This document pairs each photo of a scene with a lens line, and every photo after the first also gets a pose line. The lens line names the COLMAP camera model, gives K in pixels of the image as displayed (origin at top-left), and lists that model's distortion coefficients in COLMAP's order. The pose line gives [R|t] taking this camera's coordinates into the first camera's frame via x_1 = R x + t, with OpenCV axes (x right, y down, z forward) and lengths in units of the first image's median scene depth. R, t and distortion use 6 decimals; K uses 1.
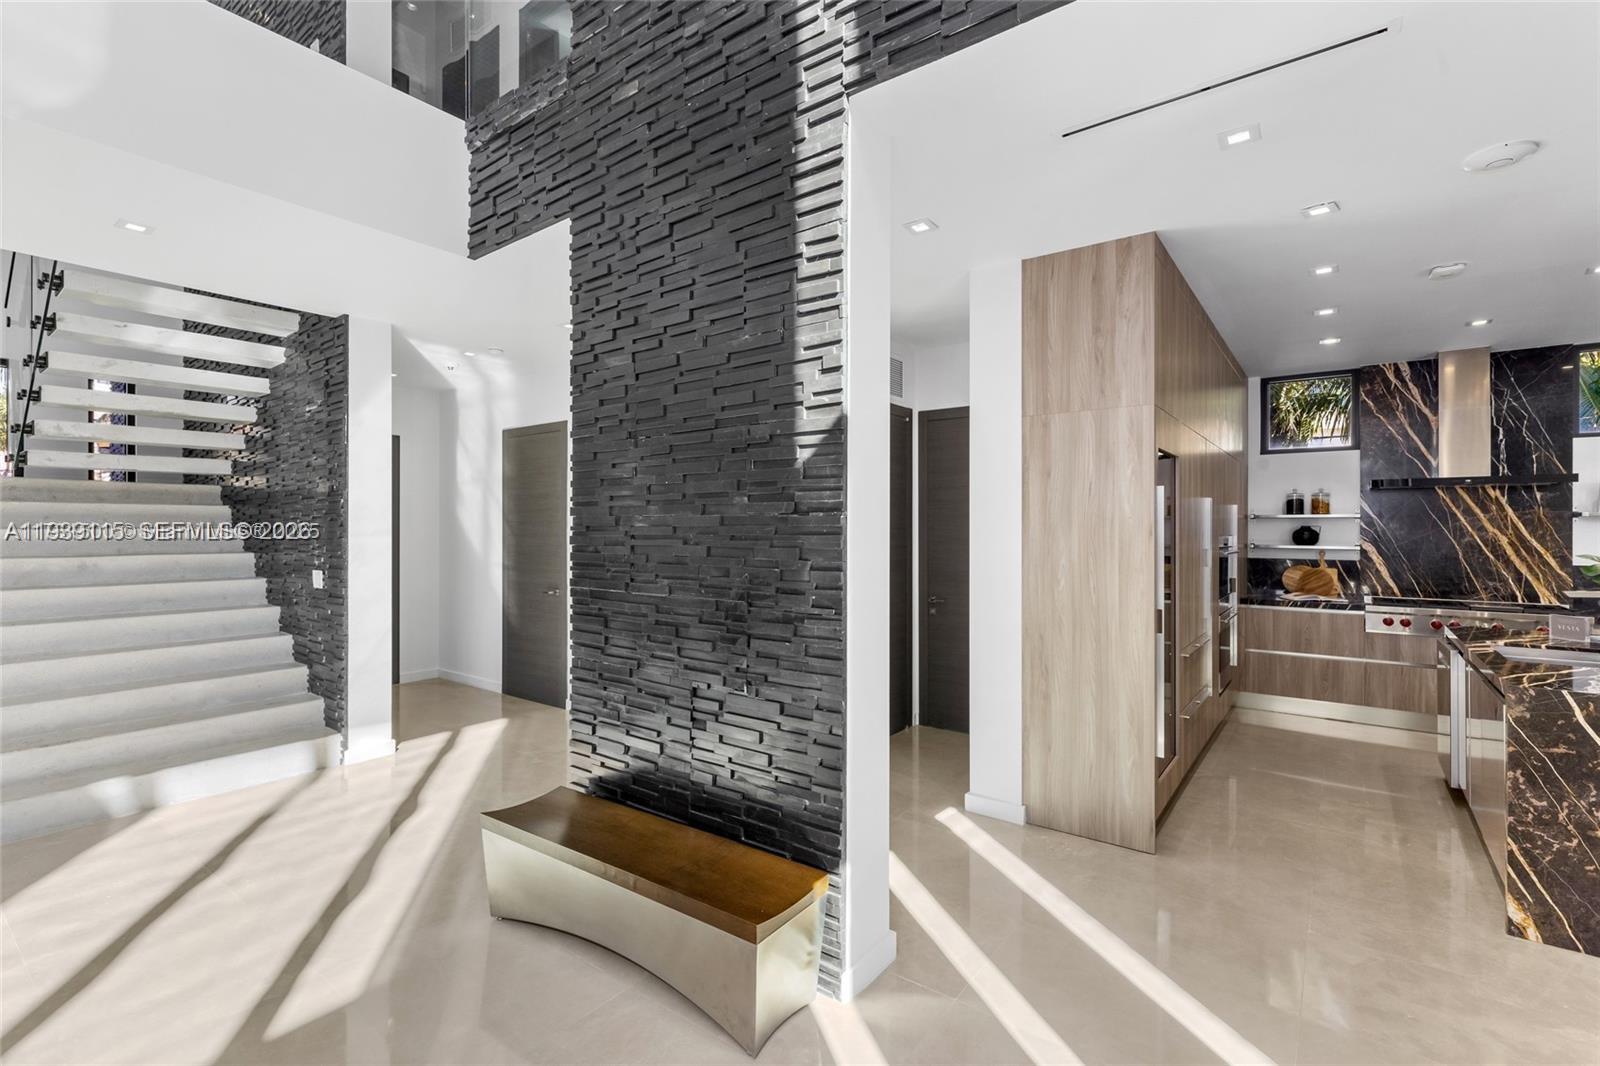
lens RADIAL K [[723.0, 0, 798.3], [0, 723.0, 527.2], [0, 0, 1]] dist [0.003787, 0.000334]
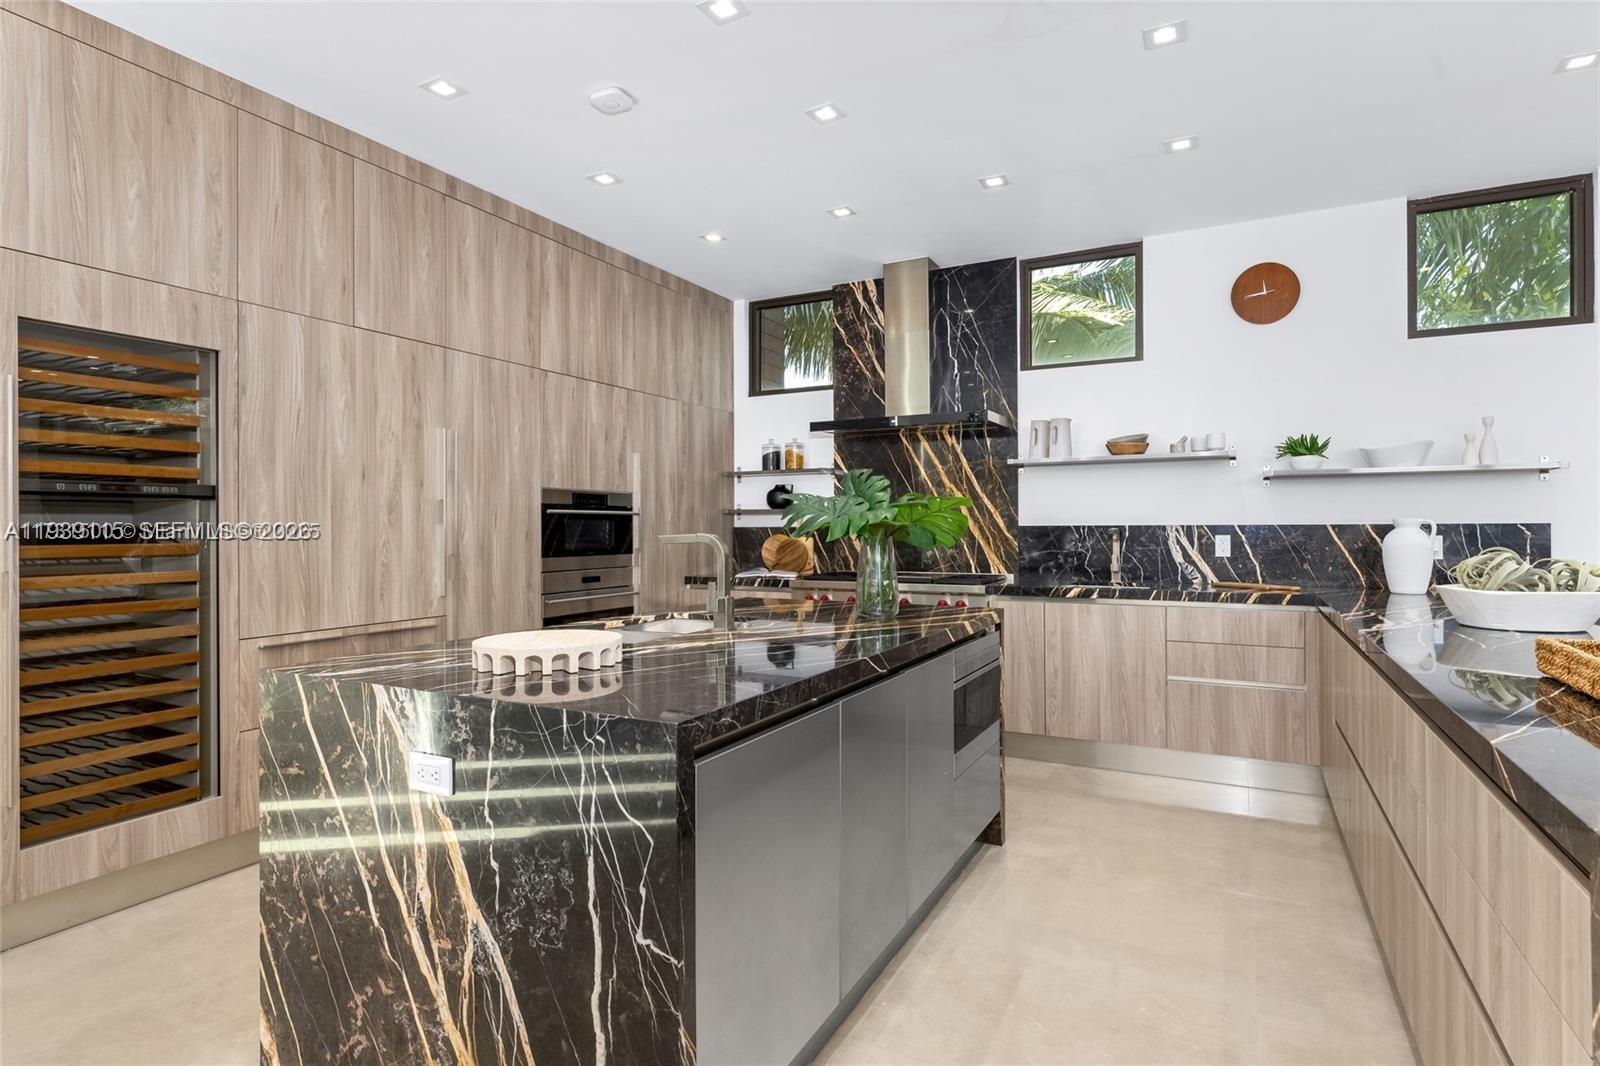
lens RADIAL K [[826.3, 0, 797.0], [0, 826.3, 526.4], [0, 0, 1]] dist [-0.002358, 0.000194]
pose [[0.986740, -0.007833, 0.162122, 0.645193], [0.007708, 0.999969, 0.001398, 0.048271], [-0.162128, -0.000129, 0.986770, 0.112355]]
